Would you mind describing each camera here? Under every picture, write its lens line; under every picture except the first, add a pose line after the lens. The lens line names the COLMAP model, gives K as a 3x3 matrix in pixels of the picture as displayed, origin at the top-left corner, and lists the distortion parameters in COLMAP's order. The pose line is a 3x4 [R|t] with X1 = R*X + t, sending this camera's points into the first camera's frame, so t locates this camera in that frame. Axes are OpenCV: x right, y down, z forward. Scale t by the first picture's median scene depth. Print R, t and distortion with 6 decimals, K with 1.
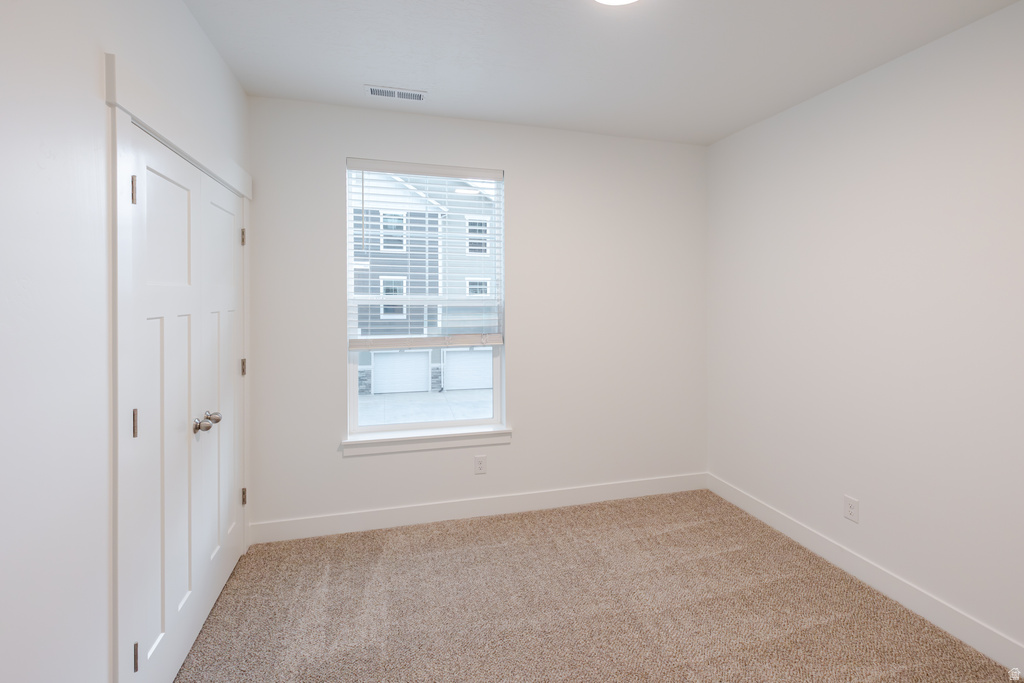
lens RADIAL K [[454.7, 0, 511.1], [0, 454.7, 295.5], [0, 0, 1]] dist [-0.018223, -0.000044]
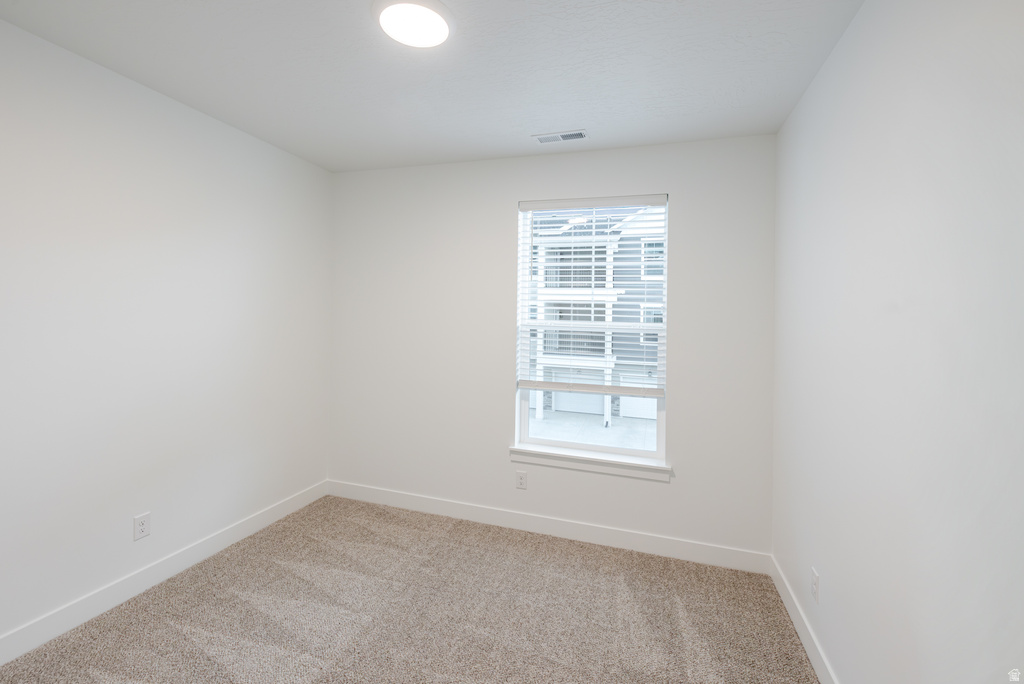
lens RADIAL K [[439.3, 0, 517.3], [0, 439.3, 320.4], [0, 0, 1]] dist [0.001906, -0.000111]
pose [[0.835924, 0.017926, -0.548553, 0.225667], [-0.023457, 0.999720, -0.003076, 0.001199], [0.548344, 0.015438, 0.836110, 0.060304]]
